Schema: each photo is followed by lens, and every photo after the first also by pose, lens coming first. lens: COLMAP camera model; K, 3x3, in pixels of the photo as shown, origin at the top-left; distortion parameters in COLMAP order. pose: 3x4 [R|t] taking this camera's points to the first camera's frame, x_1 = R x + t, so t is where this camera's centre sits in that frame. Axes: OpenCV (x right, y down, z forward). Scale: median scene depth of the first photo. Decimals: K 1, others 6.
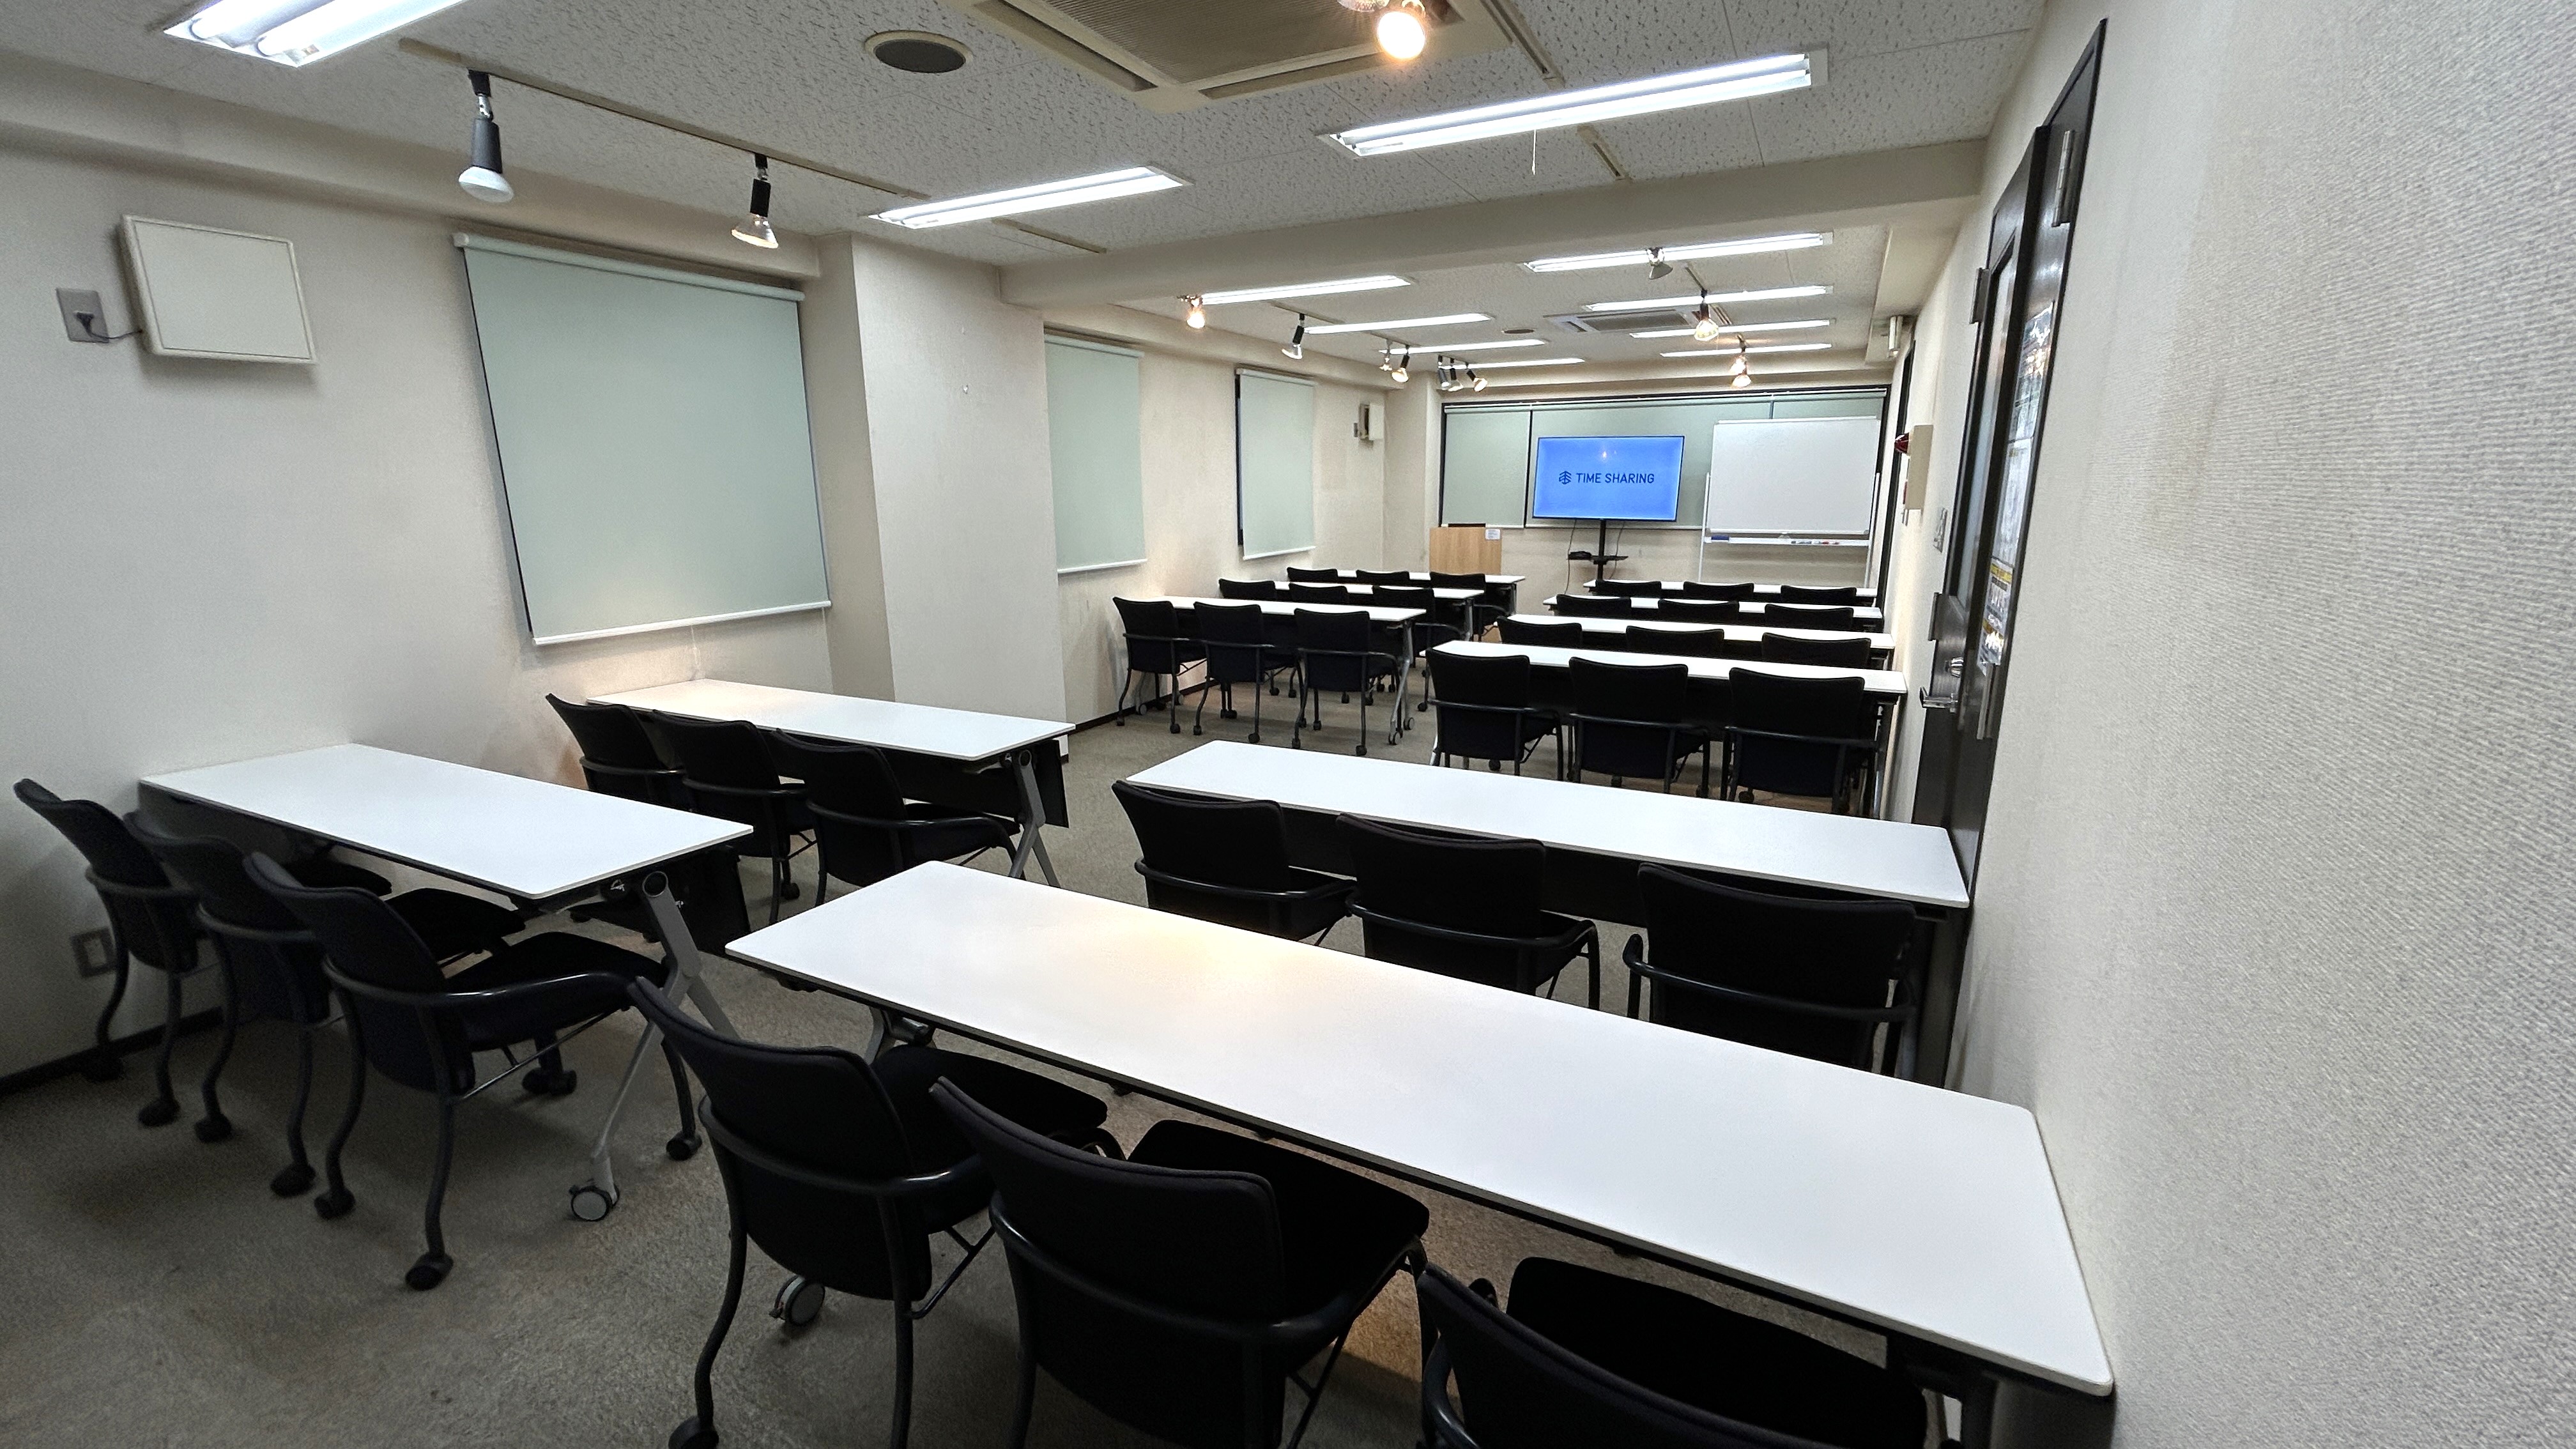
lens RADIAL K [[1044.7, 0, 1279.1], [0, 1044.7, 728.4], [0, 0, 1]] dist [-0.004780, -0.001933]
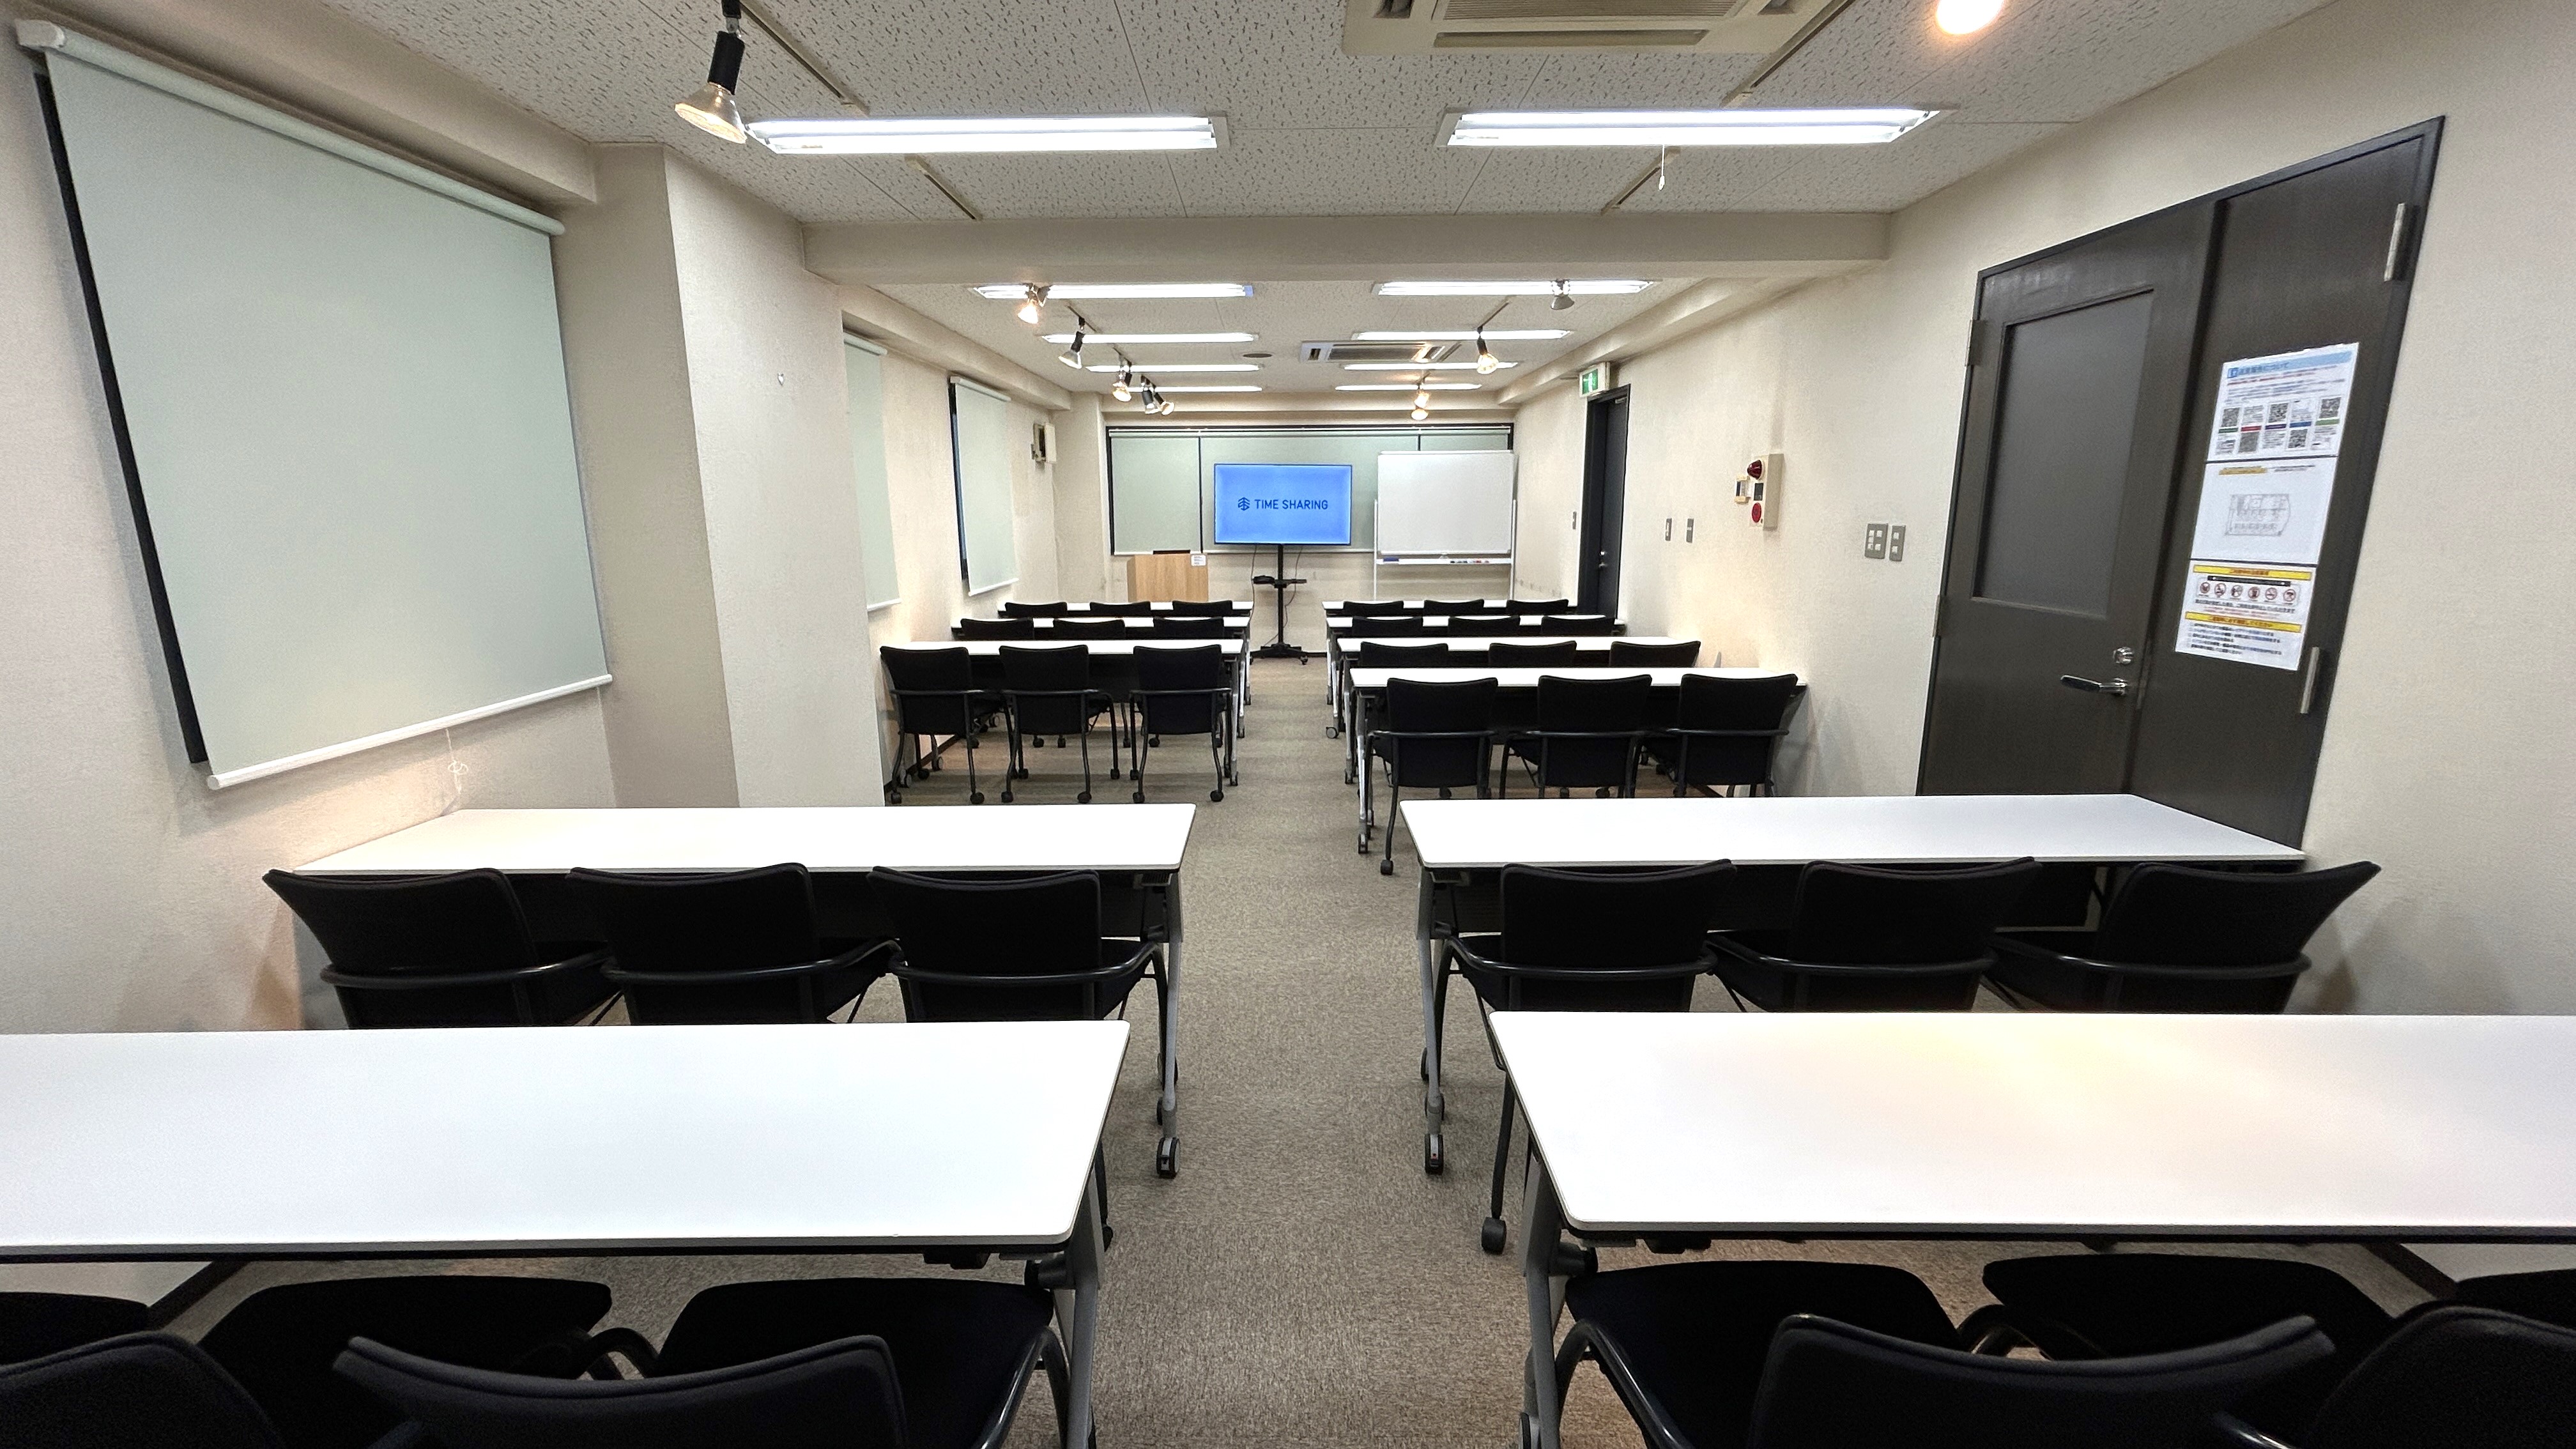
lens RADIAL K [[1044.7, 0, 1287.4], [0, 1044.7, 720.5], [0, 0, 1]] dist [-0.004780, -0.001933]
pose [[0.886310, -0.091895, 0.453883, -0.213747], [0.107560, 0.994160, -0.008755, -0.023206], [-0.450428, 0.056579, 0.891018, 0.117652]]
